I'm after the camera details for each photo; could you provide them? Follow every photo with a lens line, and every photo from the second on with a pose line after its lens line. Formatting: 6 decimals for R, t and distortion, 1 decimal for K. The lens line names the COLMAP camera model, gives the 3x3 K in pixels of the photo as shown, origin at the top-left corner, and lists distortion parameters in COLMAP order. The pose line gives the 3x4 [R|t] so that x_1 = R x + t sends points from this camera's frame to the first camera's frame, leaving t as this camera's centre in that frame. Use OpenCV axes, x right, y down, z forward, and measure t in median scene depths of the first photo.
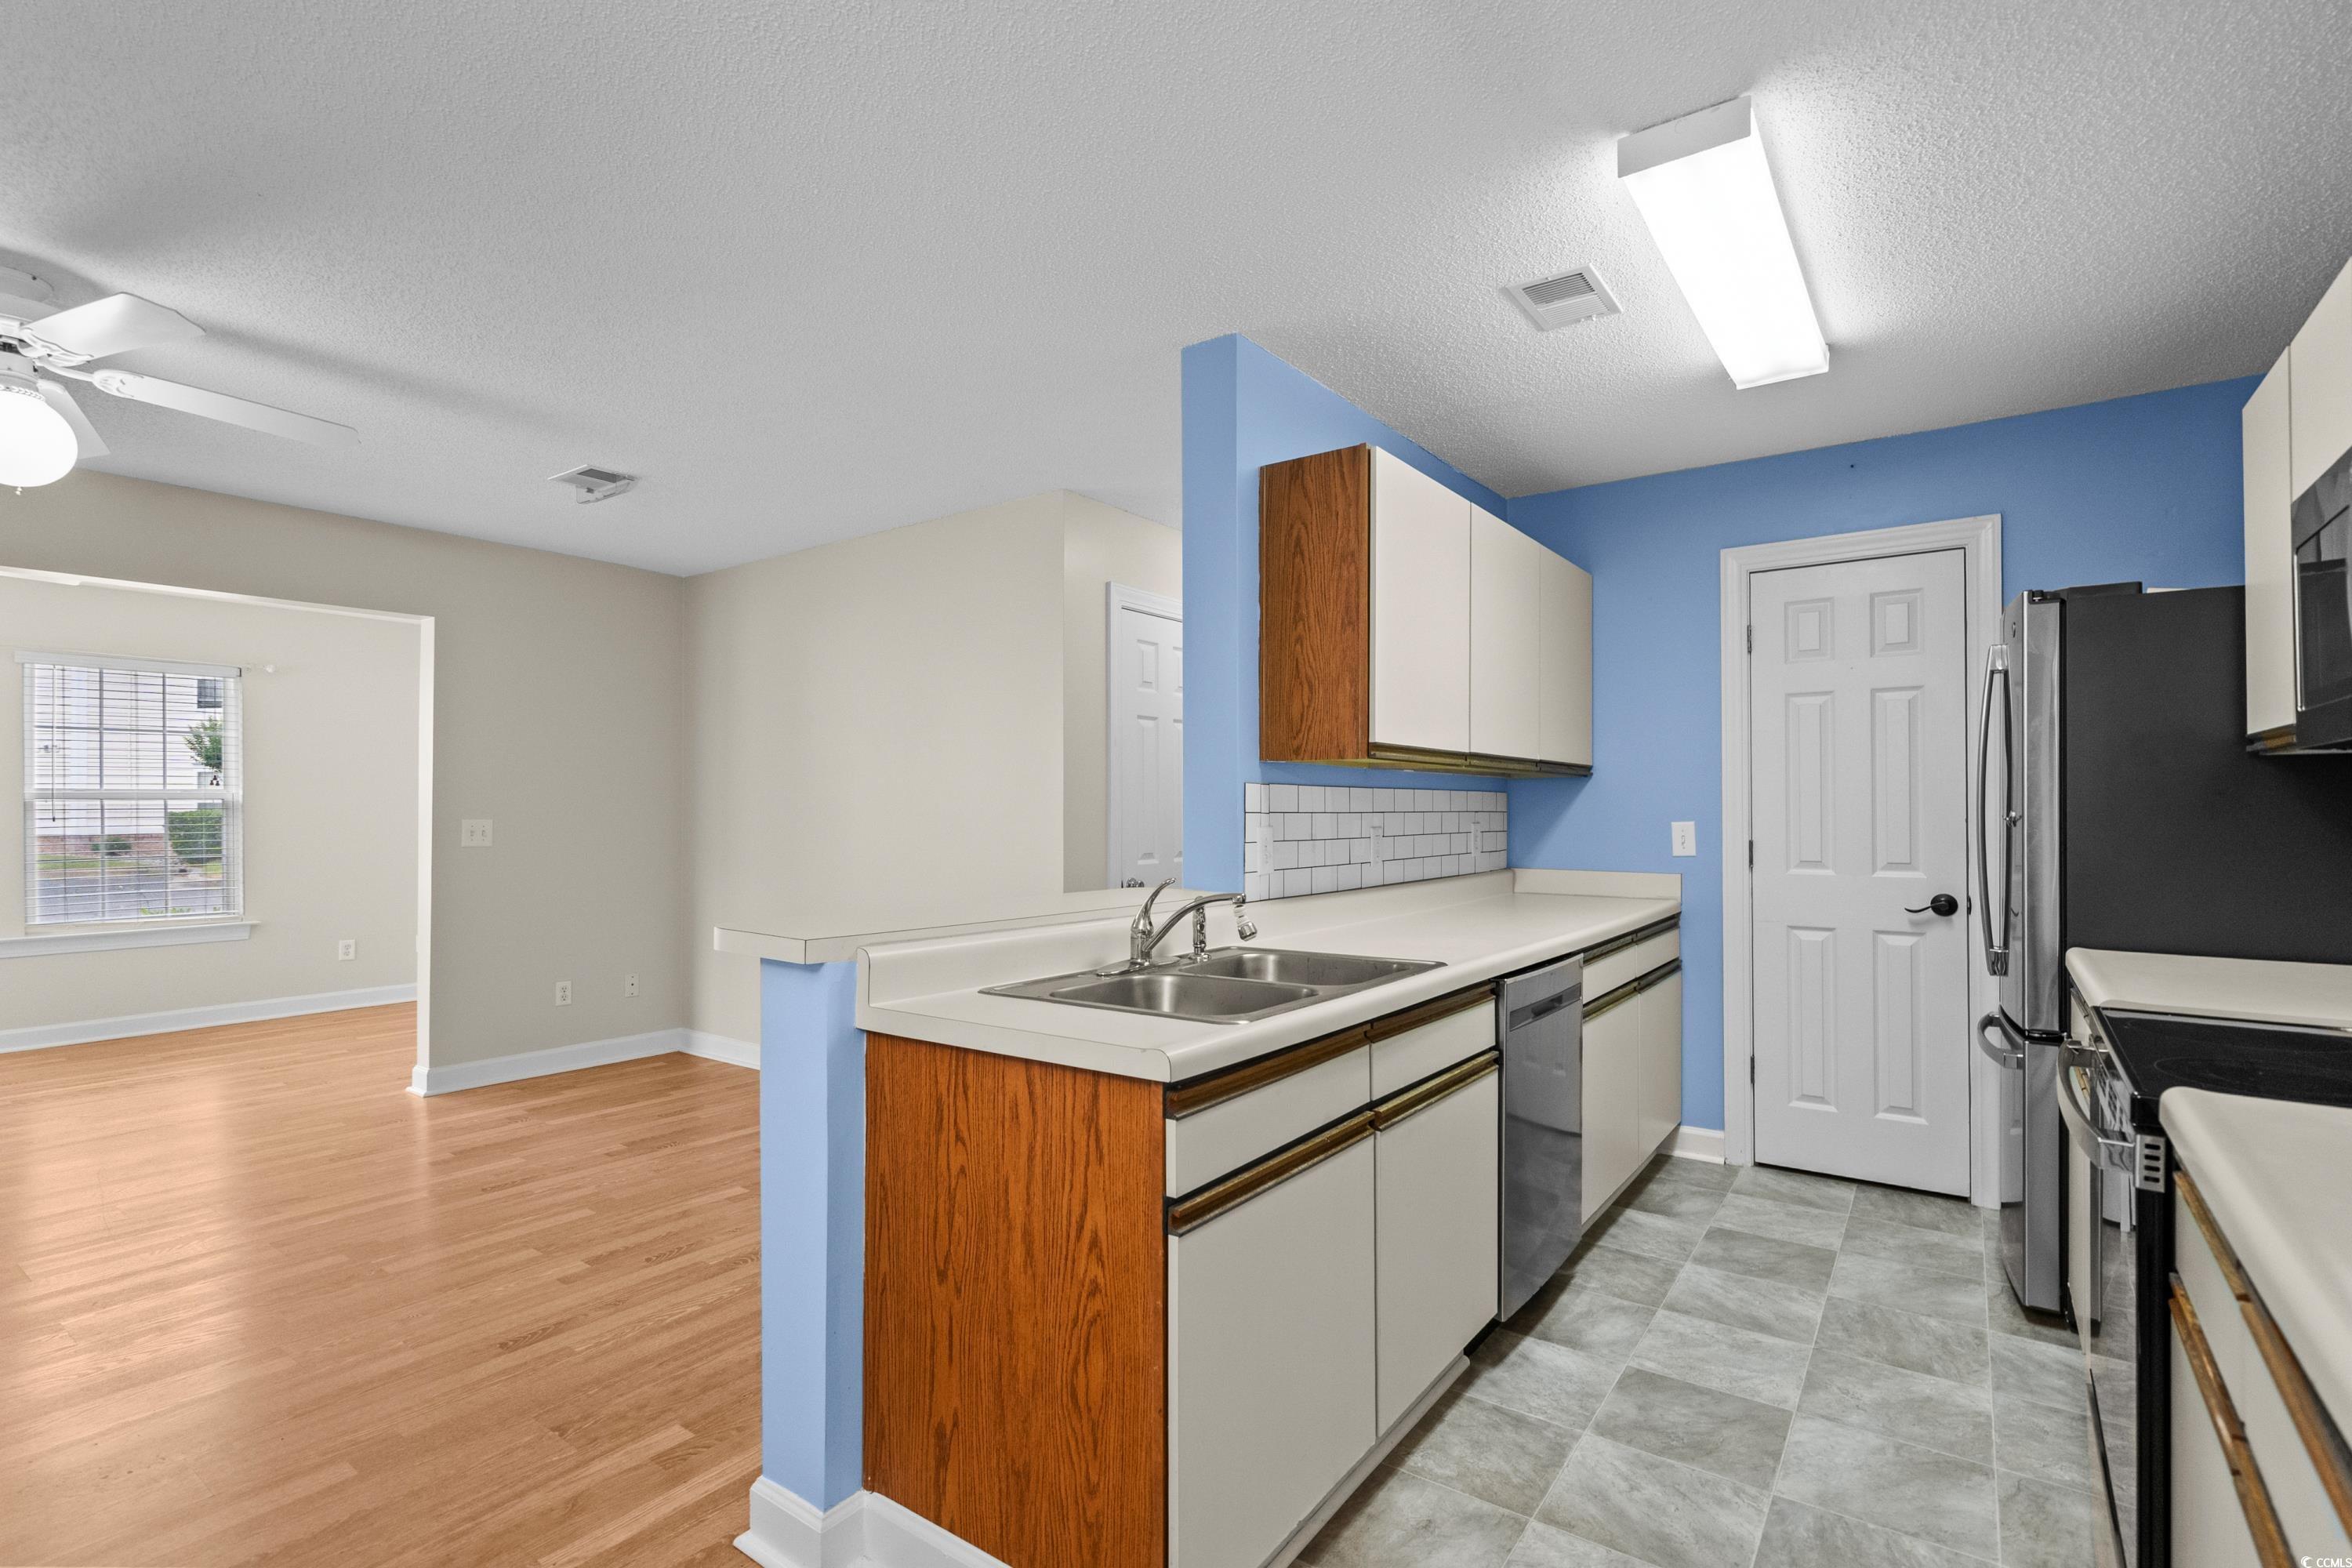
lens RADIAL K [[1104.2, 0, 1176.0], [0, 1104.2, 784.0], [0, 0, 1]] dist [-0.003338, -0.000525]
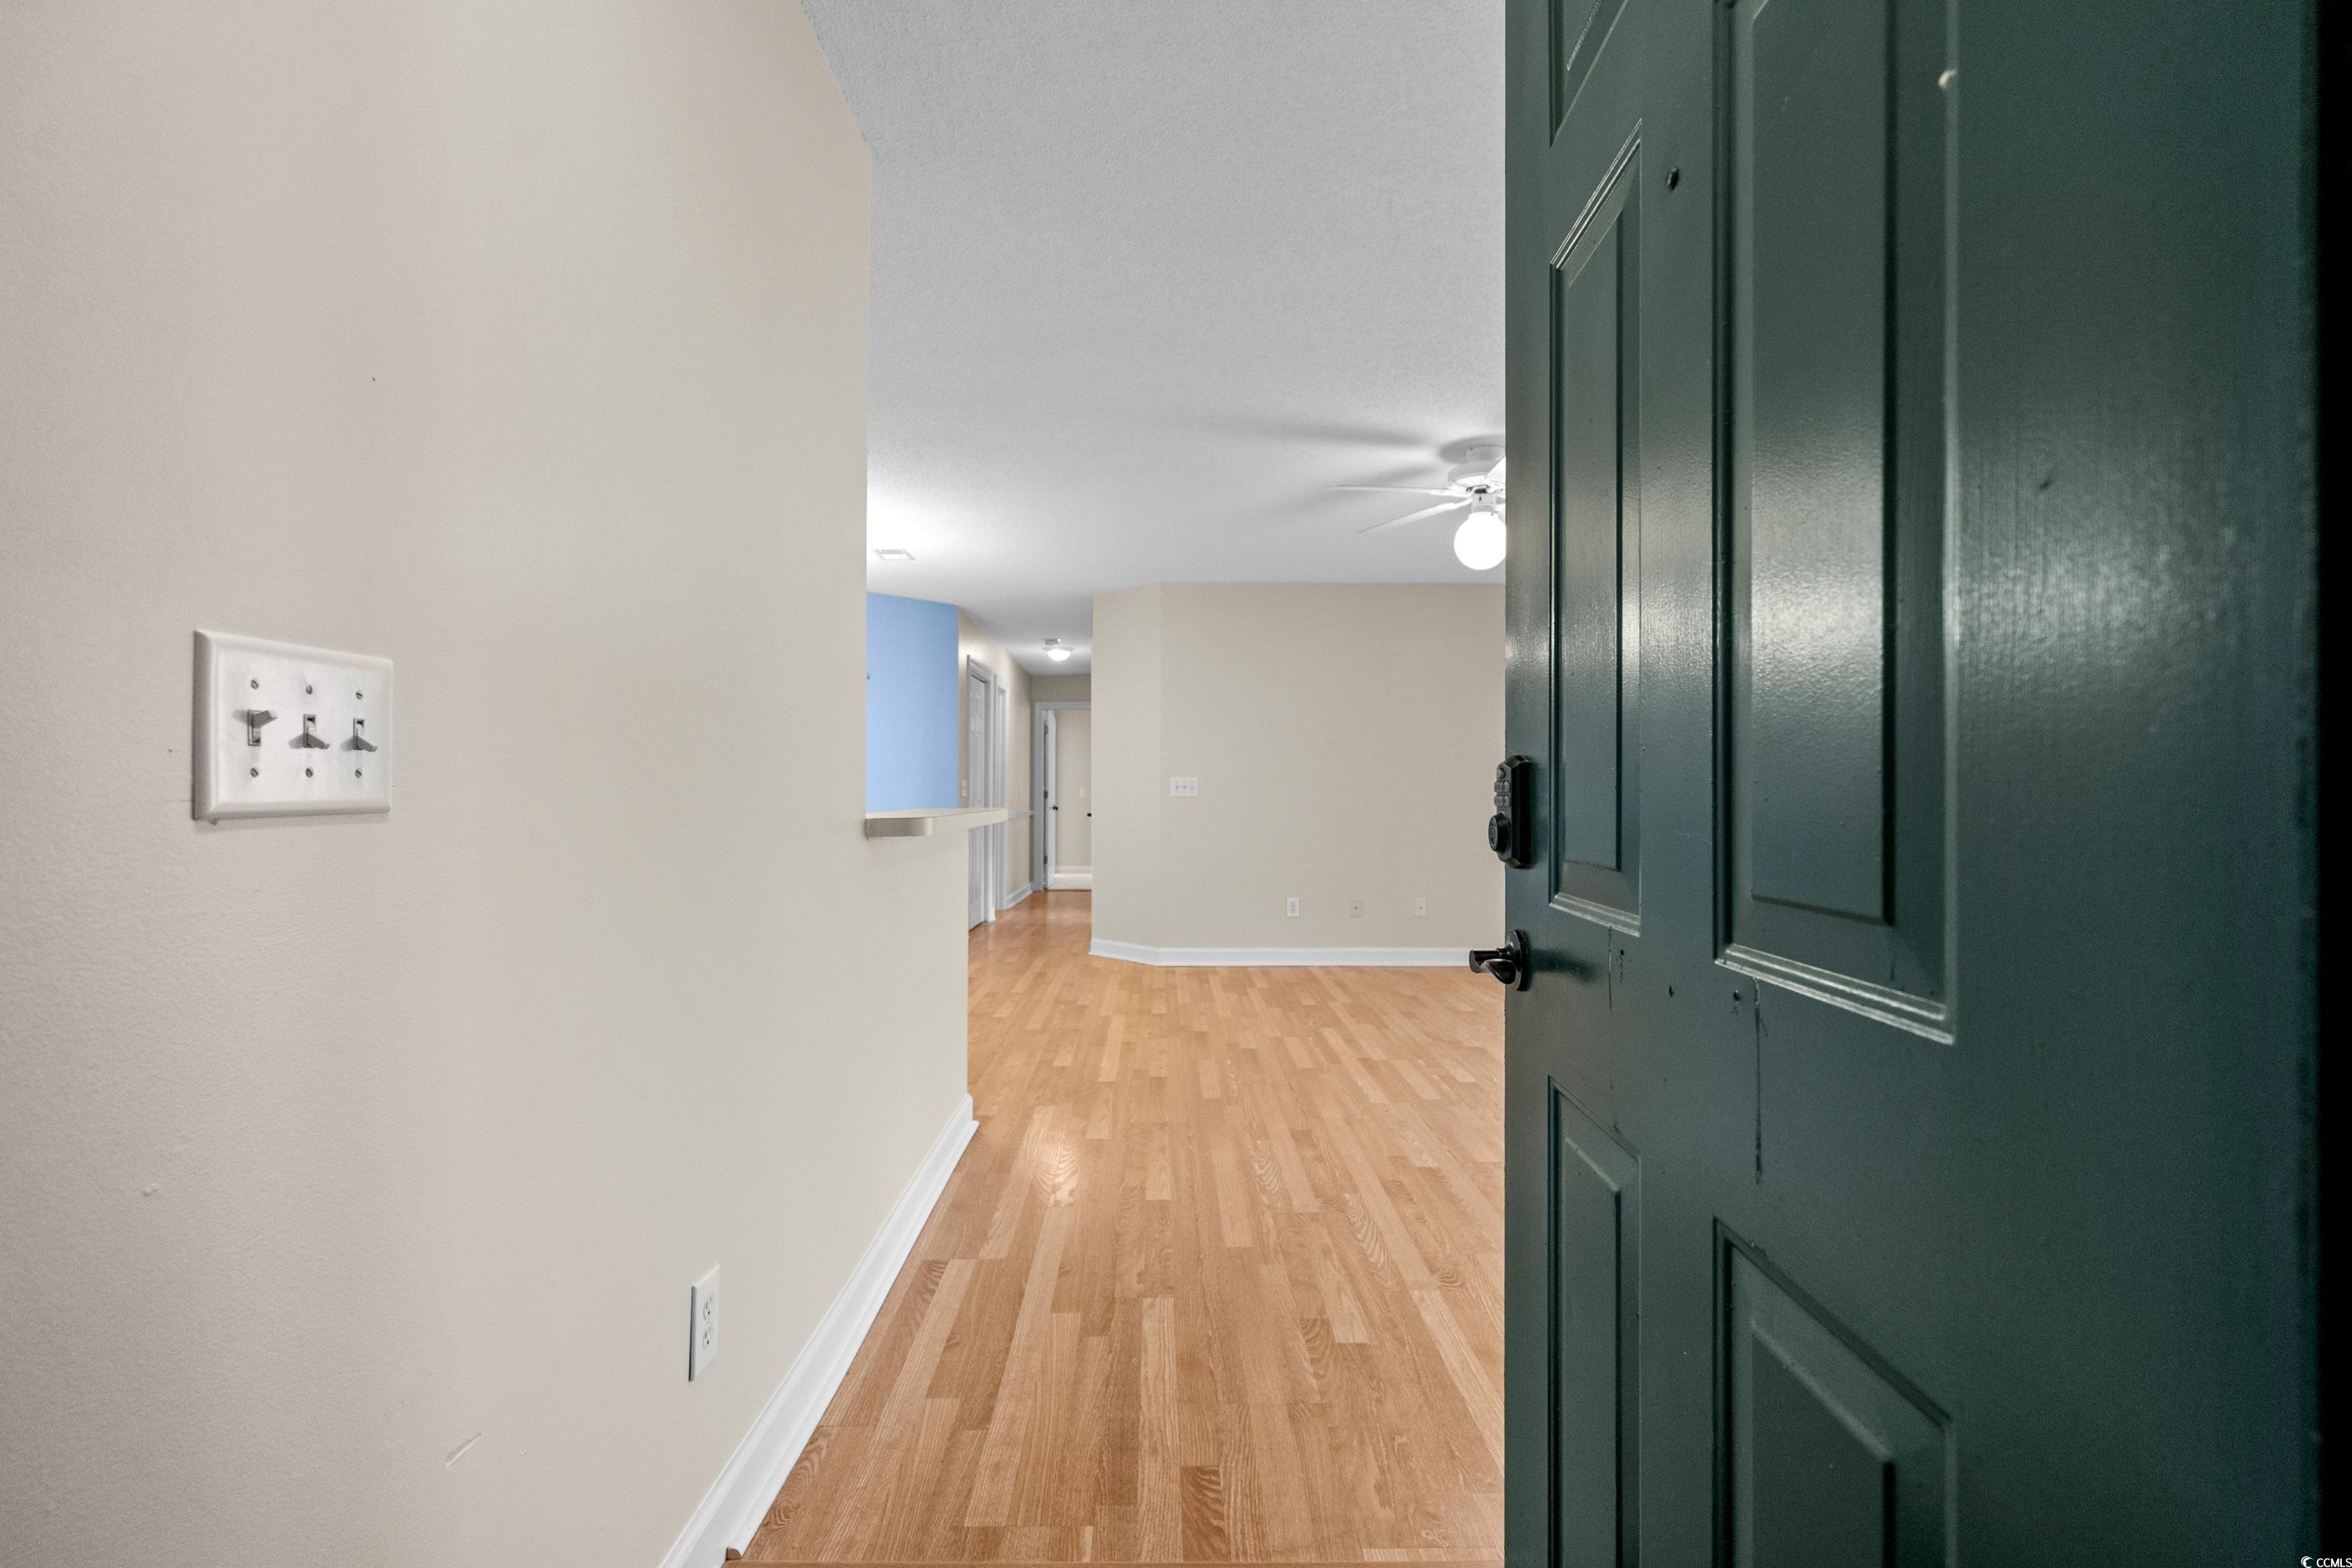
lens RADIAL K [[1063.8, 0, 1176.0], [0, 1063.8, 784.0], [0, 0, 1]] dist [-0.001025, -0.000103]
pose [[-0.802473, -0.005736, -0.596661, 0.234582], [0.012025, 0.999595, -0.025783, 0.073586], [0.596568, -0.027865, -0.802079, 1.431381]]
